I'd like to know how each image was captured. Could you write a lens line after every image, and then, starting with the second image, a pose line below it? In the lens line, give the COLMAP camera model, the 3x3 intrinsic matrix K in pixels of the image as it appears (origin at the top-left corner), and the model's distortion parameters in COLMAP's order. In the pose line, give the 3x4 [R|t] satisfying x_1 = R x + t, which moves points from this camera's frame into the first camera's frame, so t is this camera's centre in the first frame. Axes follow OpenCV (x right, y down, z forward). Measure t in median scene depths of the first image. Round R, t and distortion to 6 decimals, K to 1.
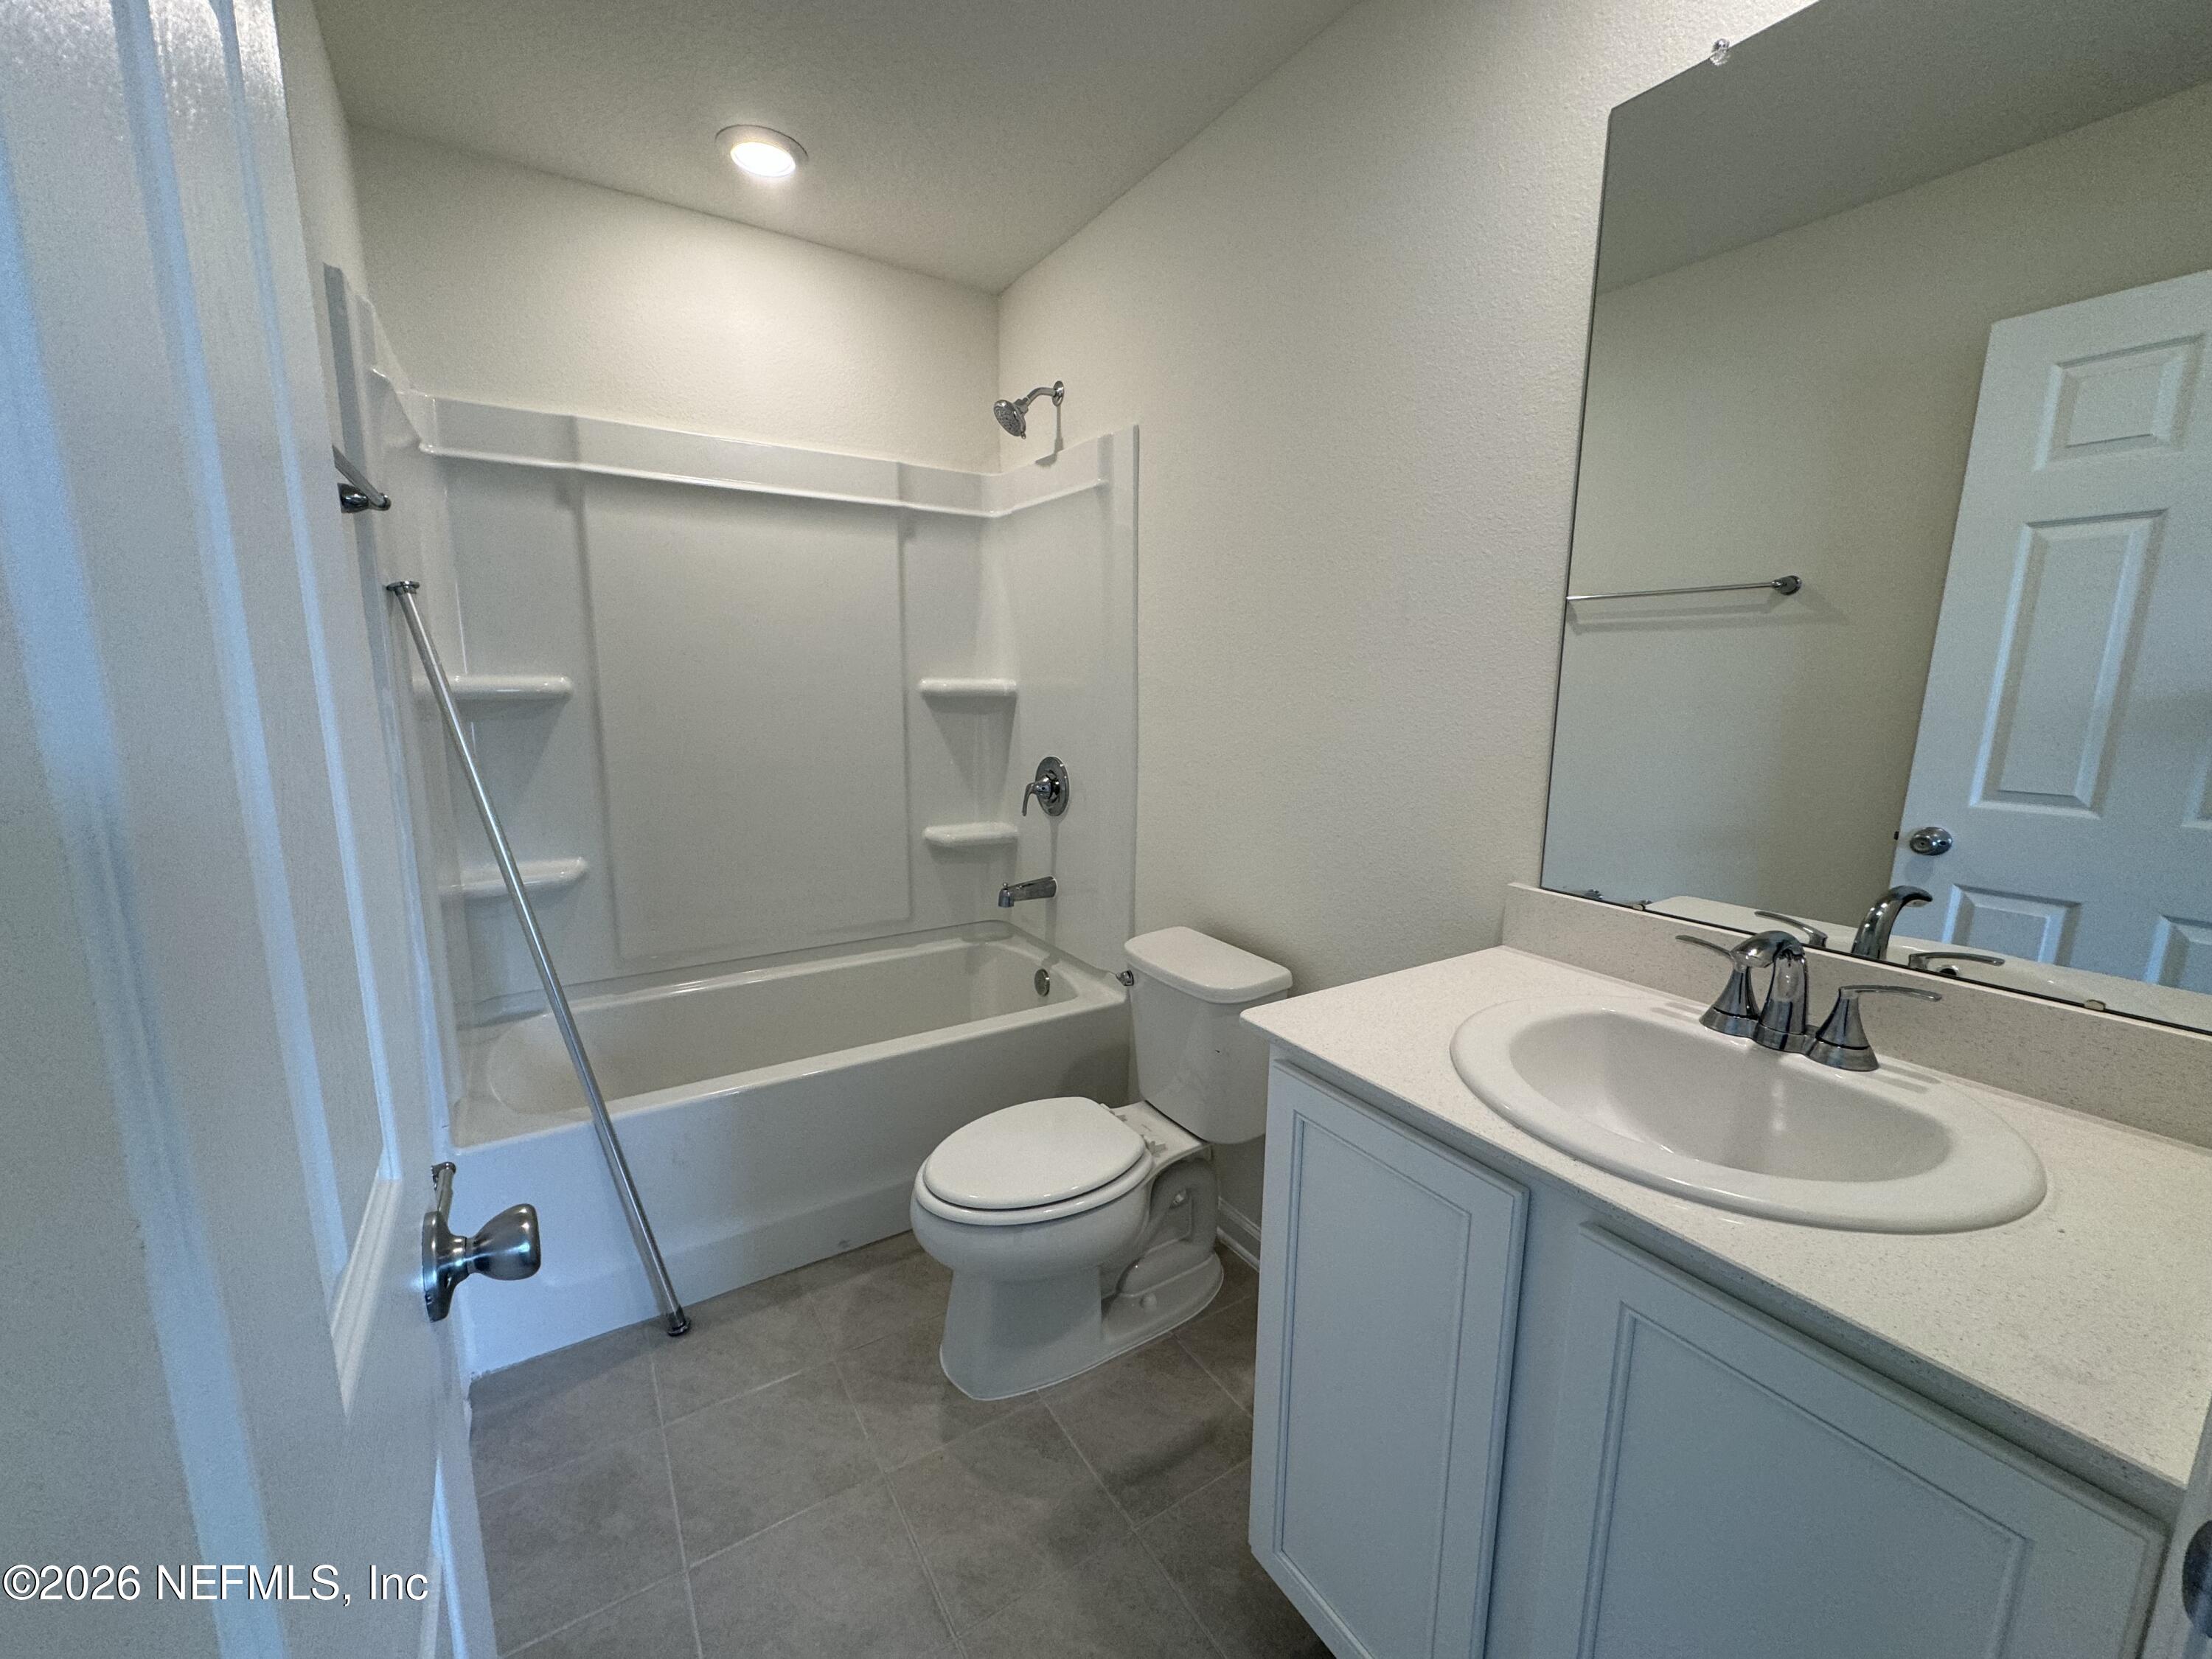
lens RADIAL K [[899.8, 0, 1106.0], [0, 899.8, 829.5], [0, 0, 1]] dist [0.008011, -0.000133]
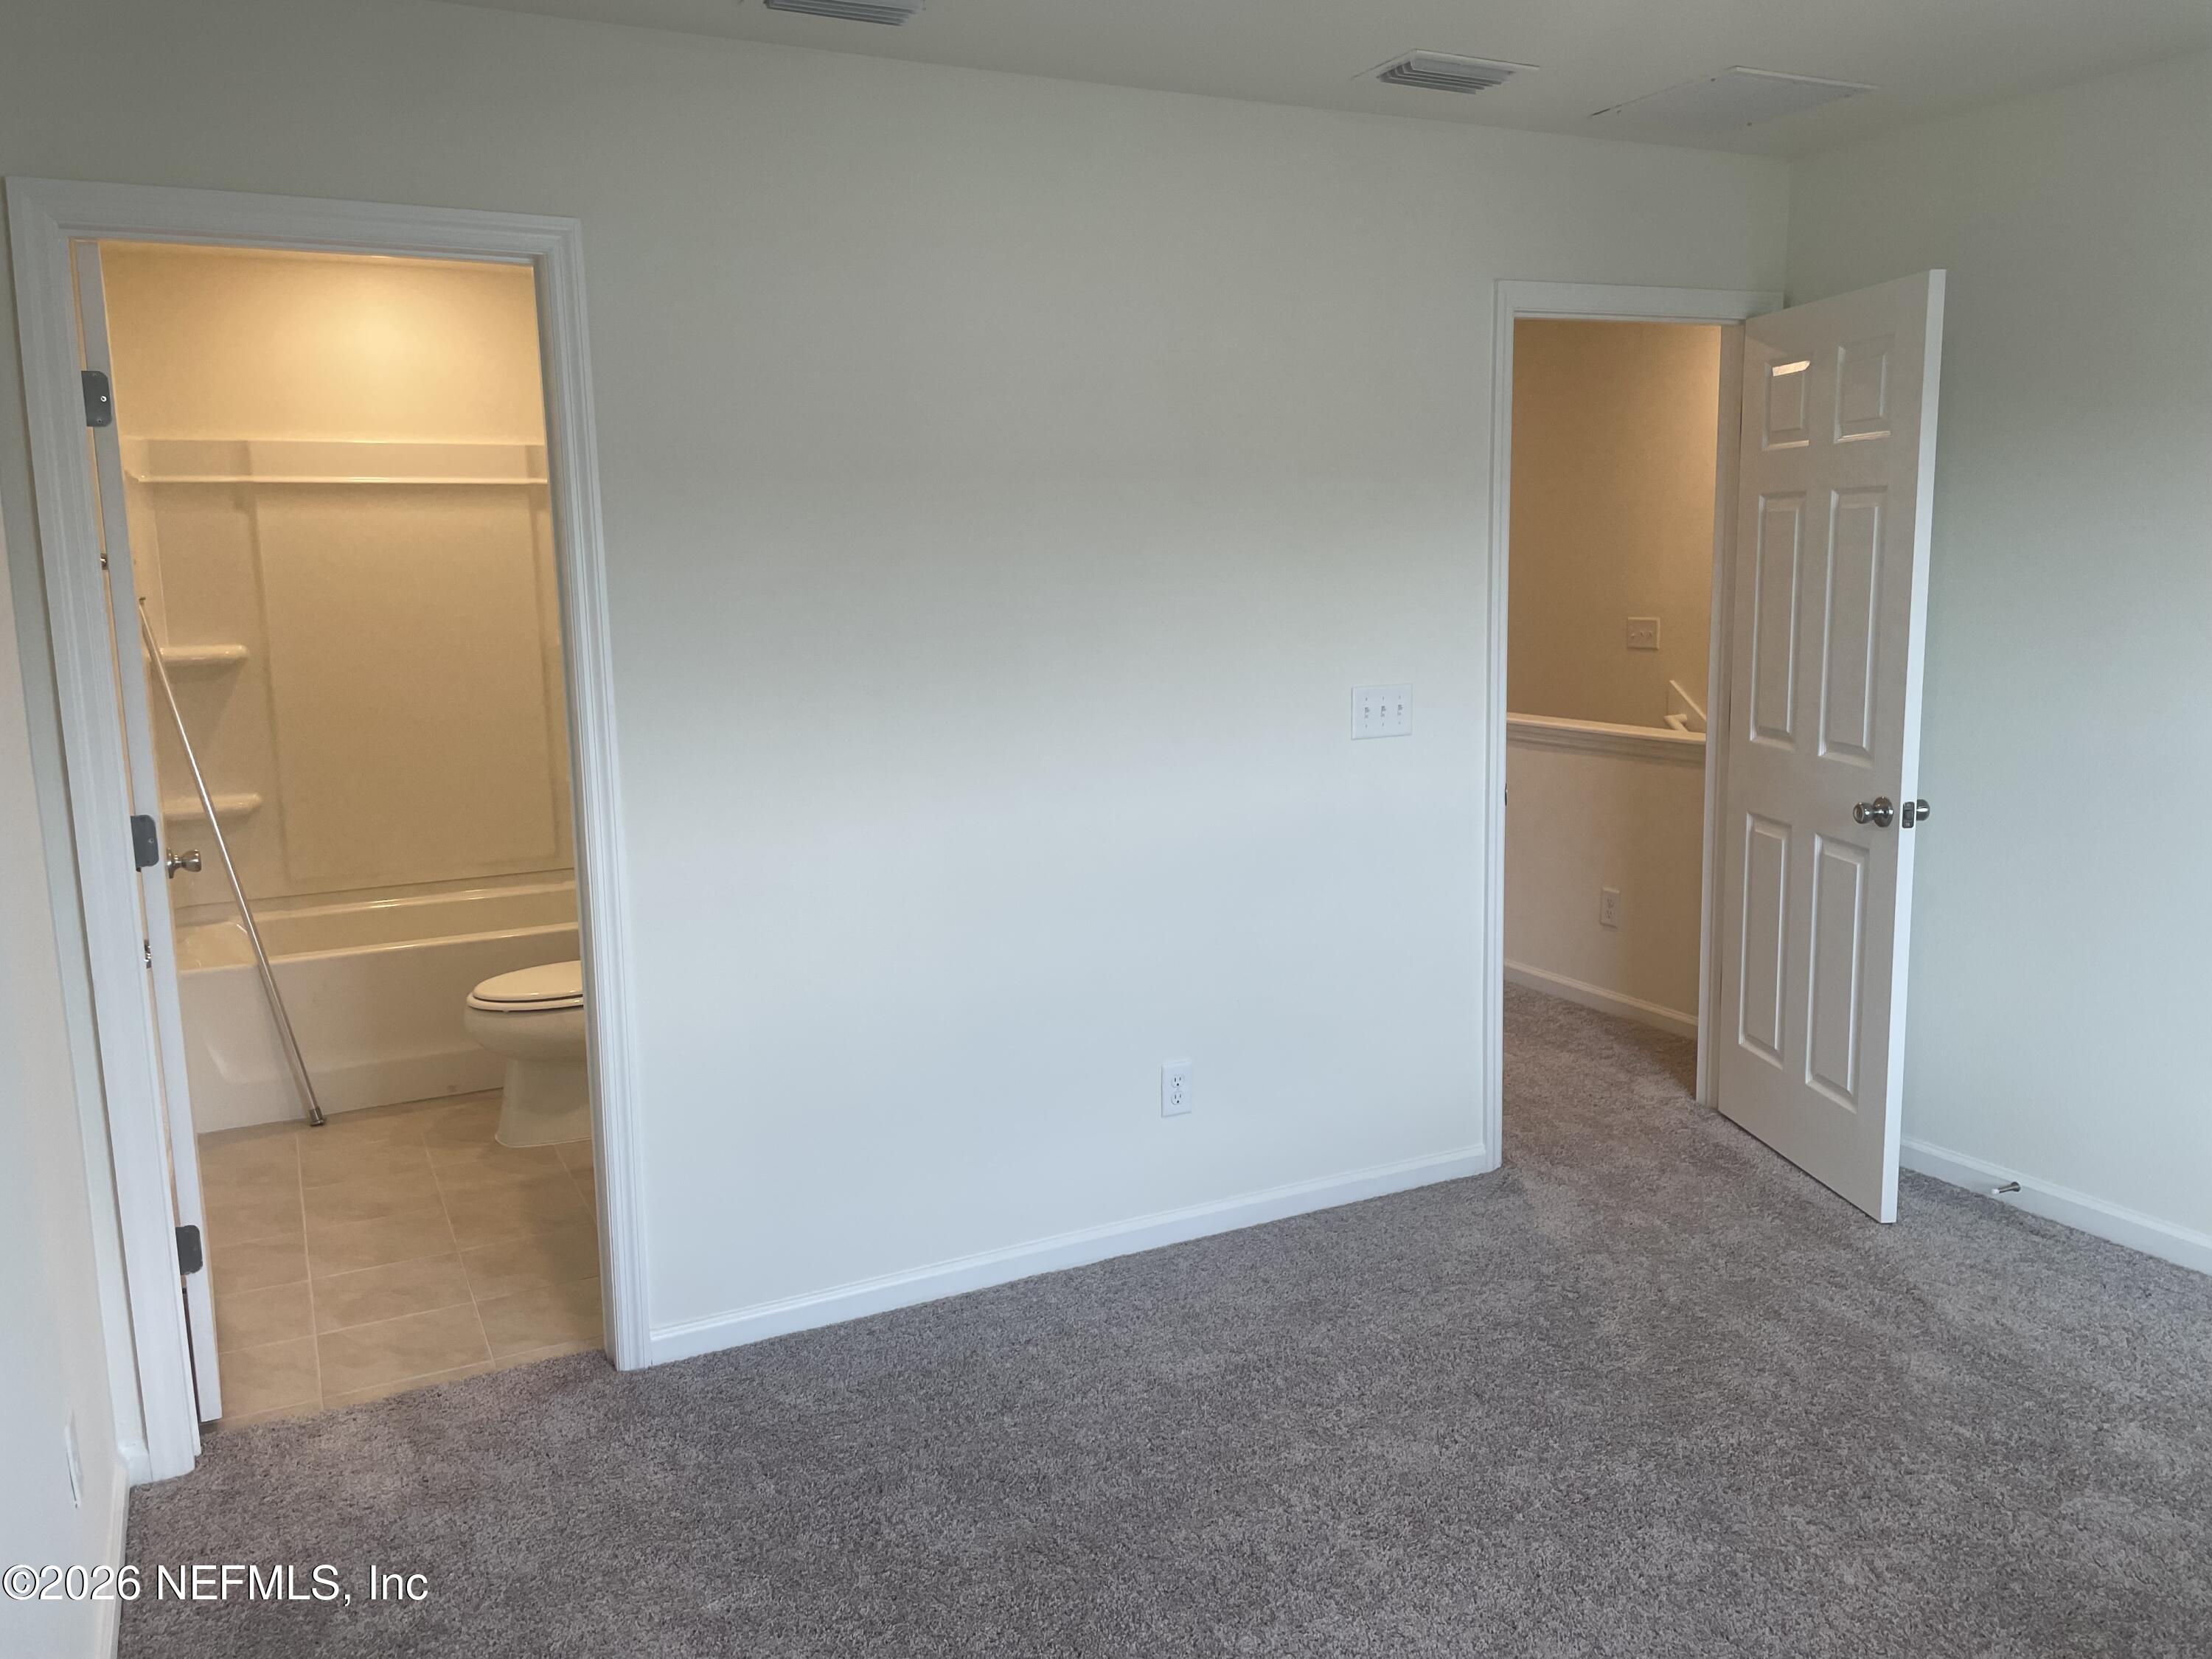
lens RADIAL K [[1659.9, 0, 1106.0], [0, 1659.9, 829.5], [0, 0, 1]] dist [0.004170, -0.010982]
pose [[0.995538, -0.020271, -0.092153, 0.887397], [0.017850, 0.999475, -0.027024, 0.188104], [0.092653, 0.025258, 0.995378, -1.300004]]
